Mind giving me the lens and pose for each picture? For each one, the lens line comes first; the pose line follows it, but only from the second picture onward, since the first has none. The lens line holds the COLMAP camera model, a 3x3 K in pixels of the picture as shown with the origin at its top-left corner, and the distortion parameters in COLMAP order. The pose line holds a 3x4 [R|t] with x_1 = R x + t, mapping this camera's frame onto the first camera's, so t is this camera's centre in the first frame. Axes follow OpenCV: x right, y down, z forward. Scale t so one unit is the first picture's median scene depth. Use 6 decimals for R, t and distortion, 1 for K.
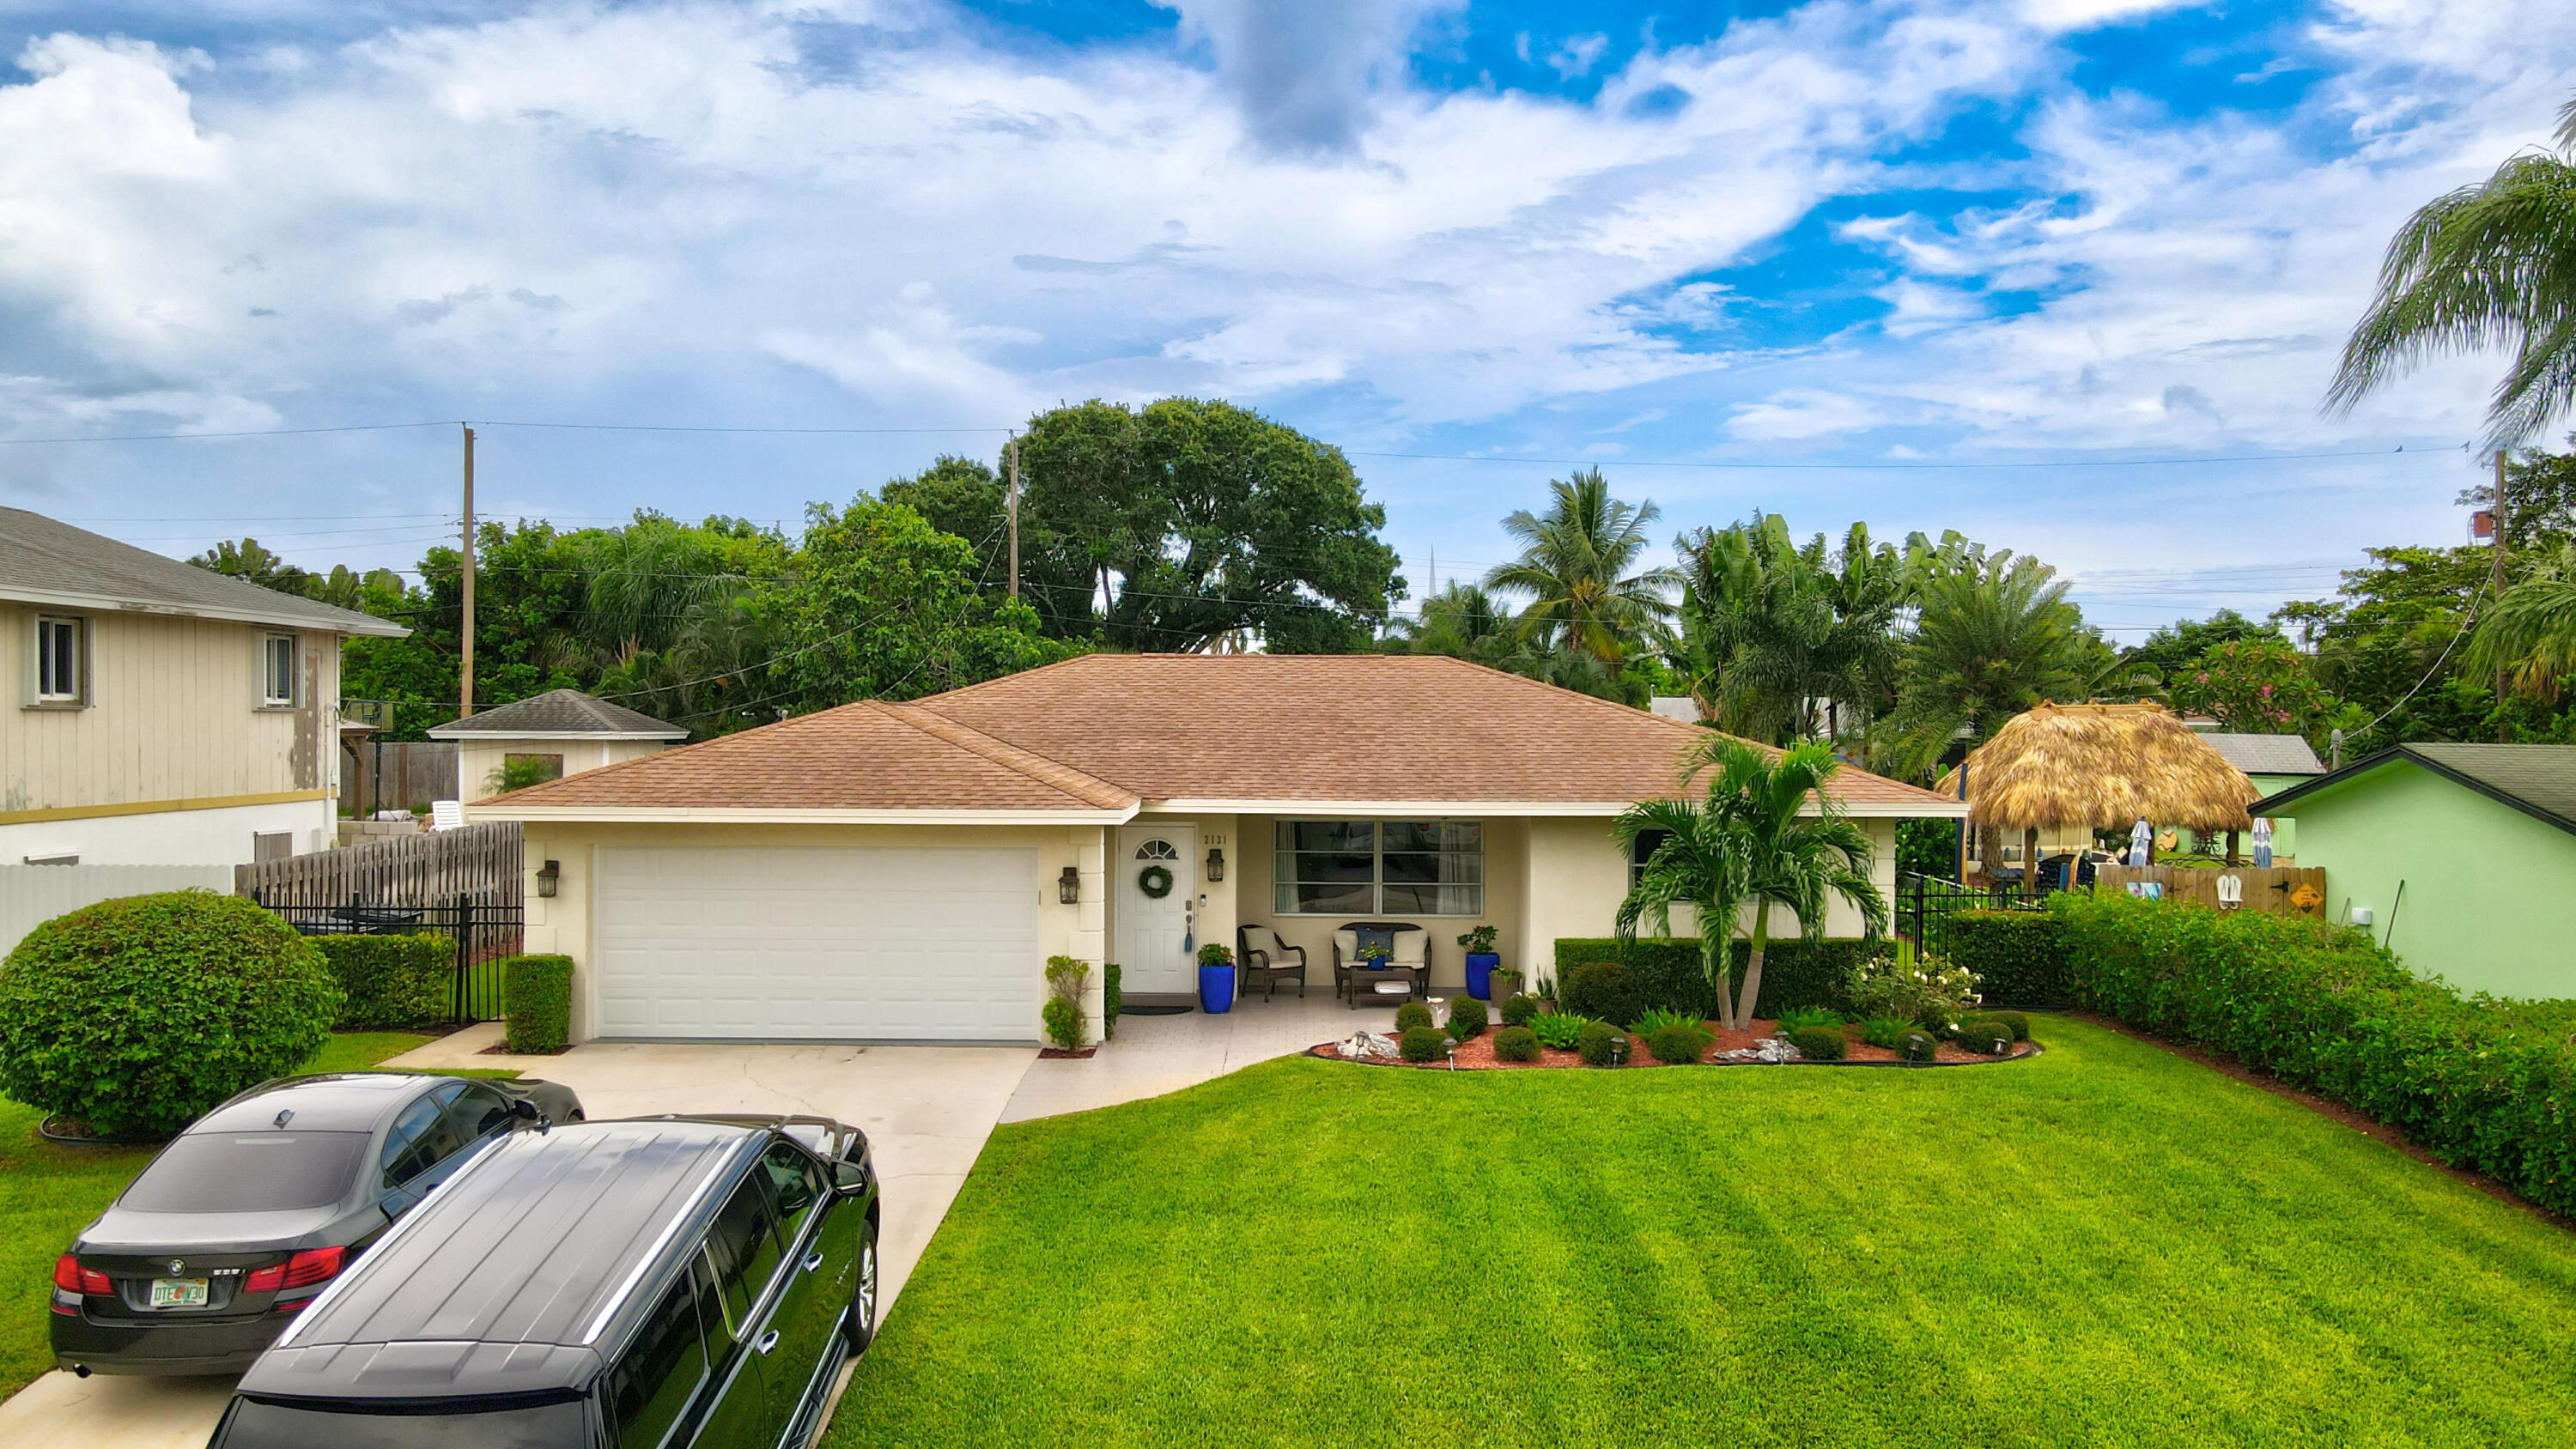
lens RADIAL K [[1911.7, 0, 1274.2], [0, 1911.7, 722.6], [0, 0, 1]] dist [0.006712, 0.005228]
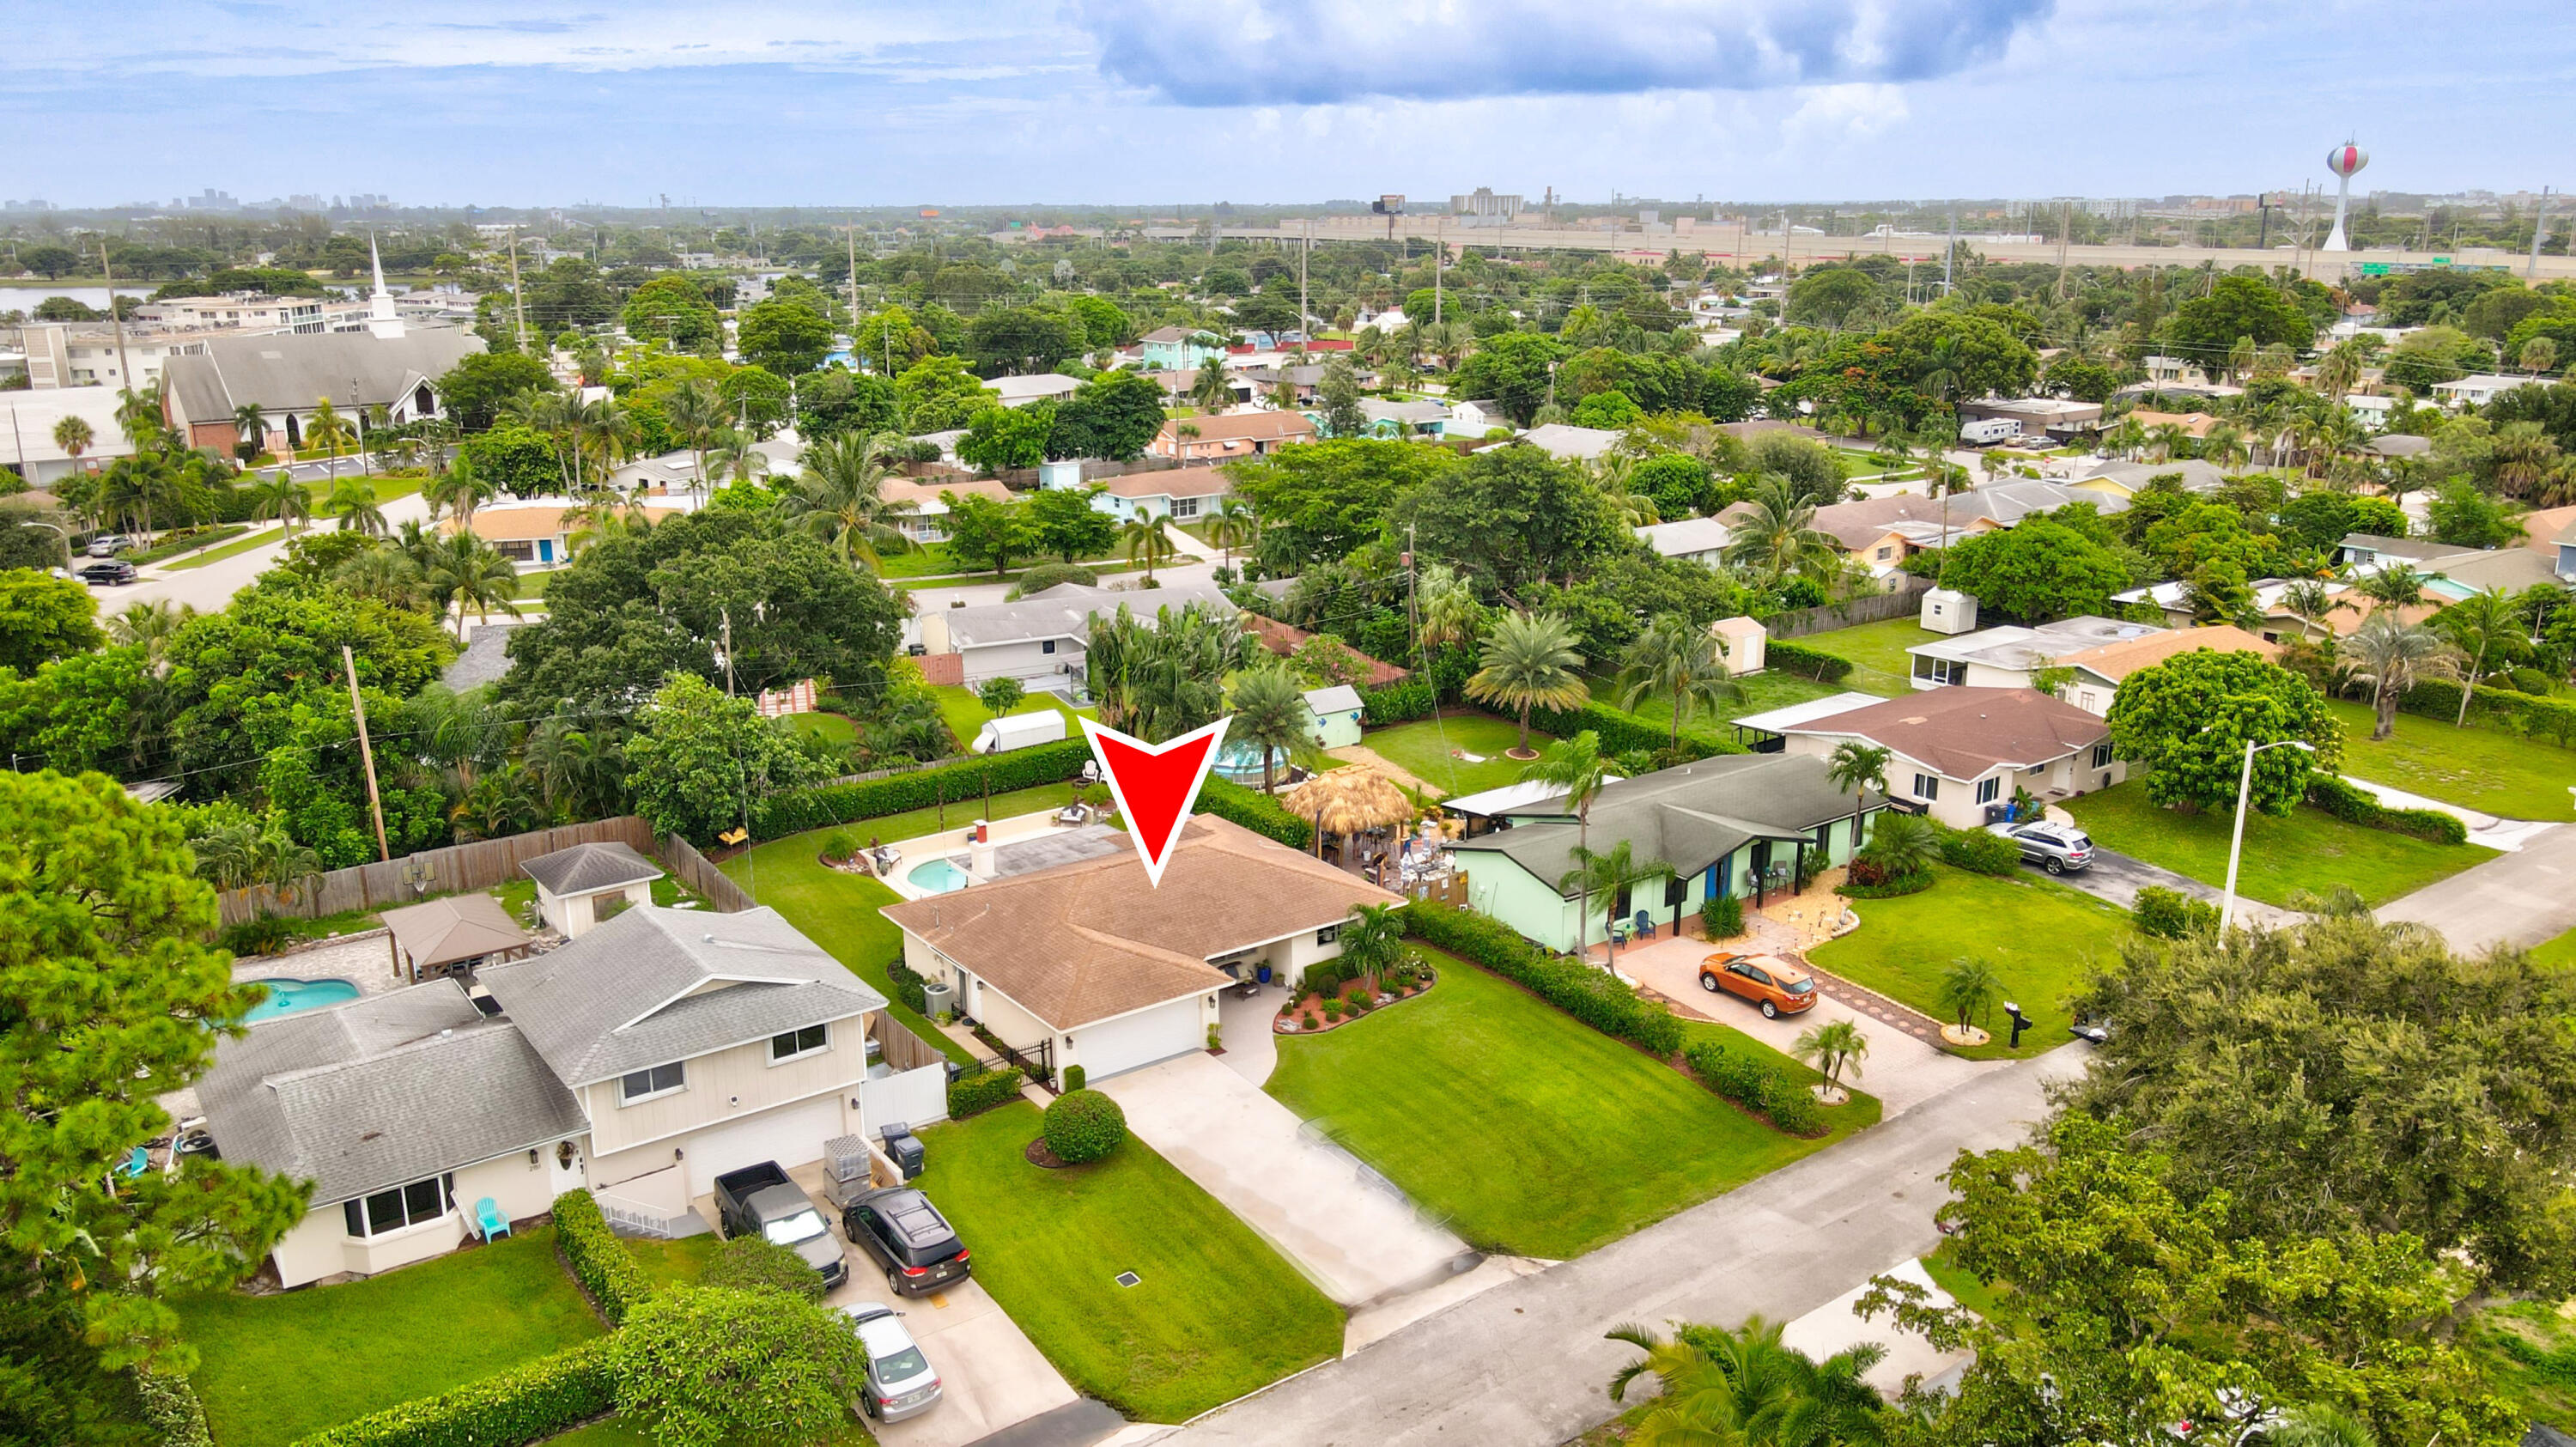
lens RADIAL K [[1926.4, 0, 1273.5], [0, 1926.4, 720.9], [0, 0, 1]] dist [-0.003936, 0.042083]
pose [[0.803680, -0.165306, 0.571640, -1.587158], [0.010706, 0.964501, 0.263861, -1.079067], [-0.594965, -0.205940, 0.776920, -1.298950]]
